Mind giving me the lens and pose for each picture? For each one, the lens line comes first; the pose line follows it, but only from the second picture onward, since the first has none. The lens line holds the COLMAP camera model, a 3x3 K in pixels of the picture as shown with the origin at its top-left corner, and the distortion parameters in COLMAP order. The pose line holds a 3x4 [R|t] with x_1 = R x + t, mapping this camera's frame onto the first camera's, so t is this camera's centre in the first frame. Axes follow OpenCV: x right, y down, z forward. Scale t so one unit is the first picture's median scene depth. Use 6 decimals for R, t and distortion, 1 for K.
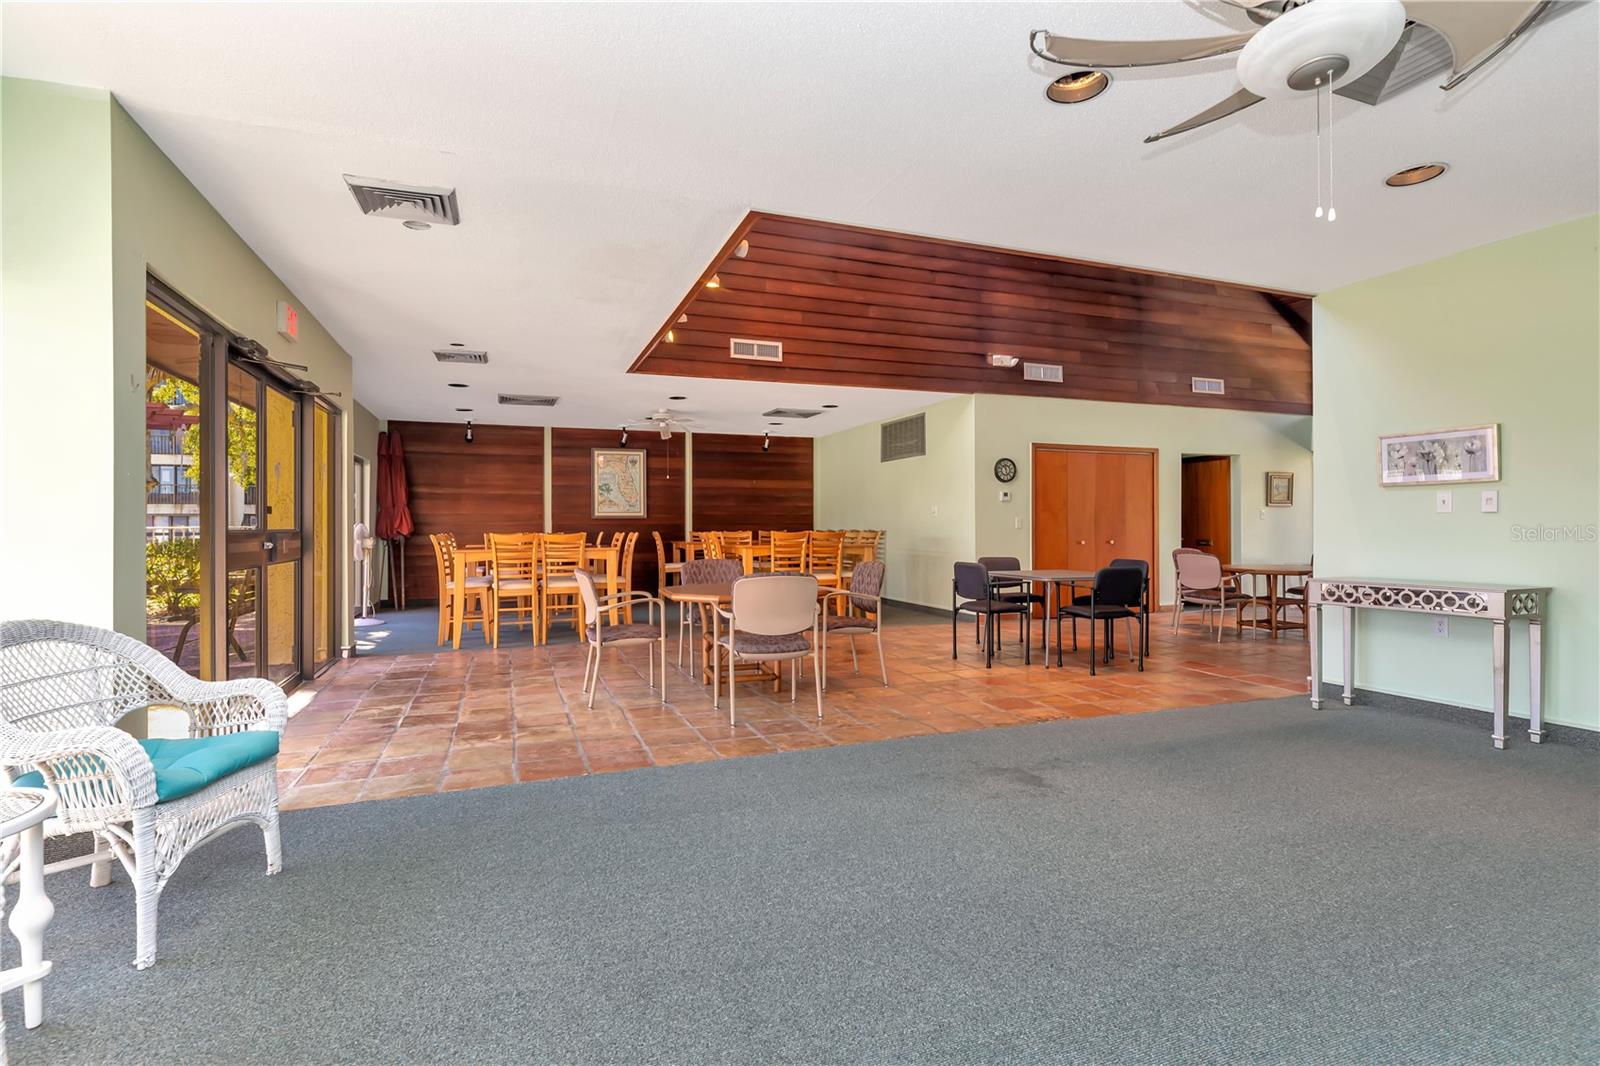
lens RADIAL K [[764.5, 0, 800.9], [0, 764.5, 528.0], [0, 0, 1]] dist [0.000243, 0.000057]
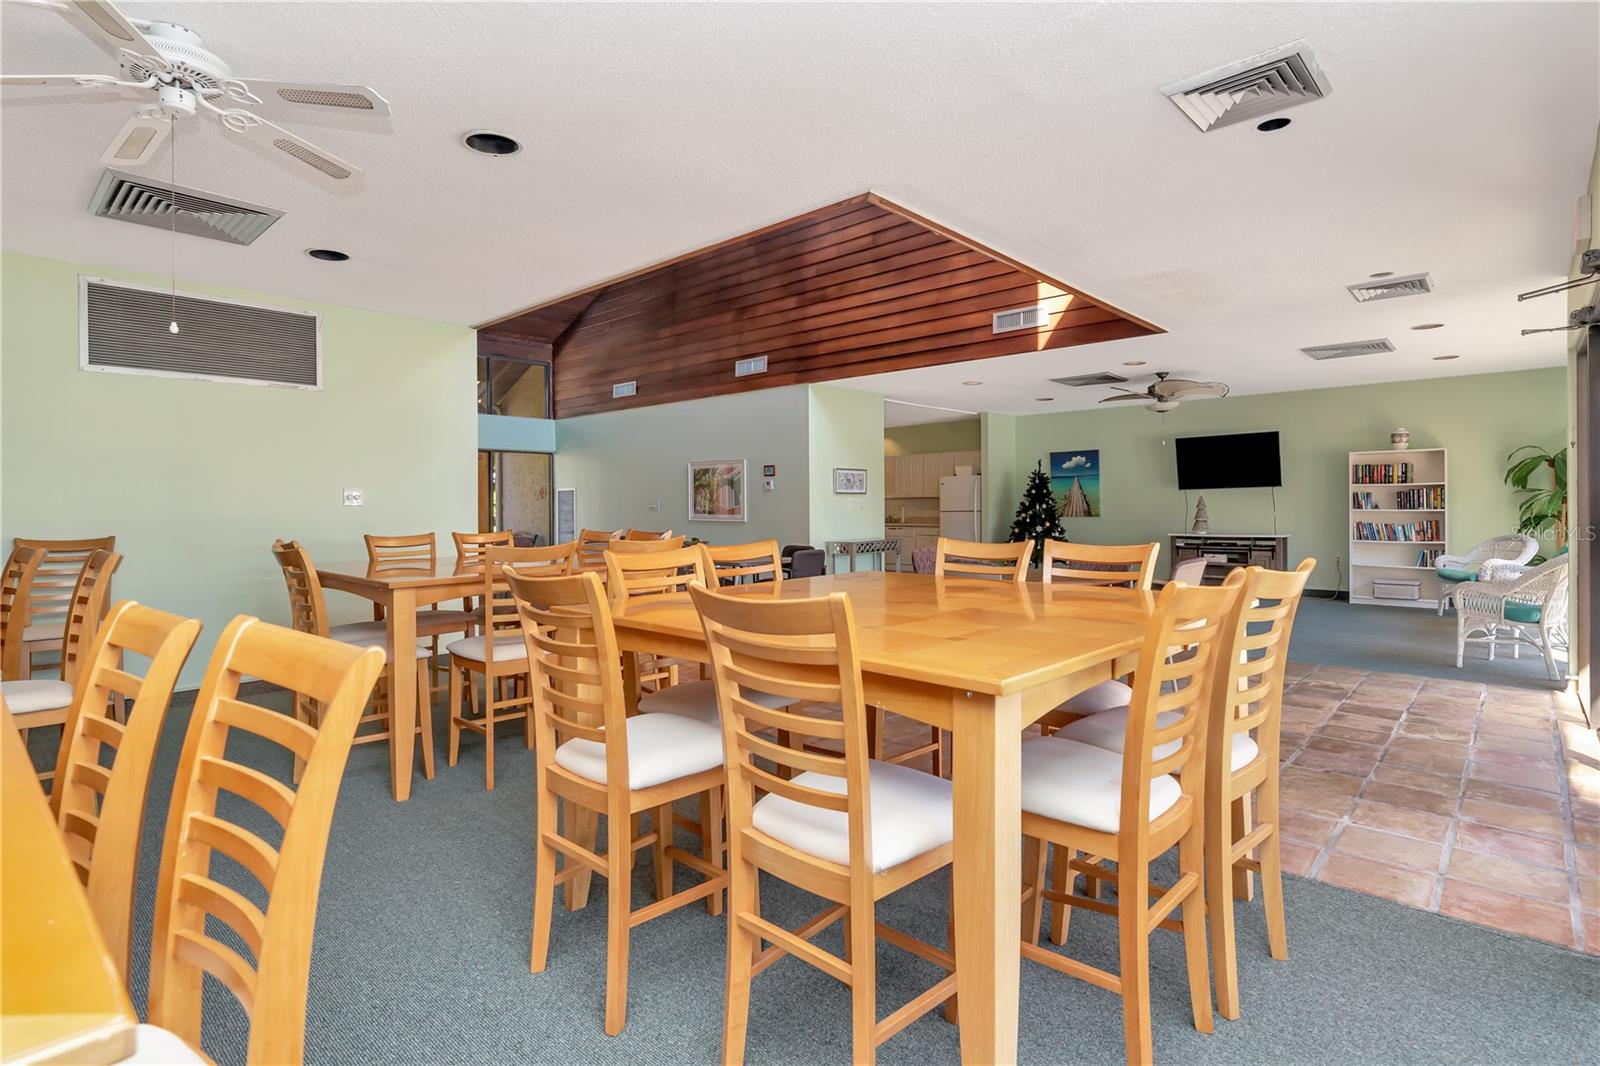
lens RADIAL K [[764.5, 0, 800.9], [0, 764.5, 528.0], [0, 0, 1]] dist [0.000243, 0.000057]
pose [[-0.436949, -0.001941, 0.899484, -0.992342], [0.009808, 0.999928, 0.006923, -0.002396], [-0.899433, 0.011847, -0.436898, 1.969730]]
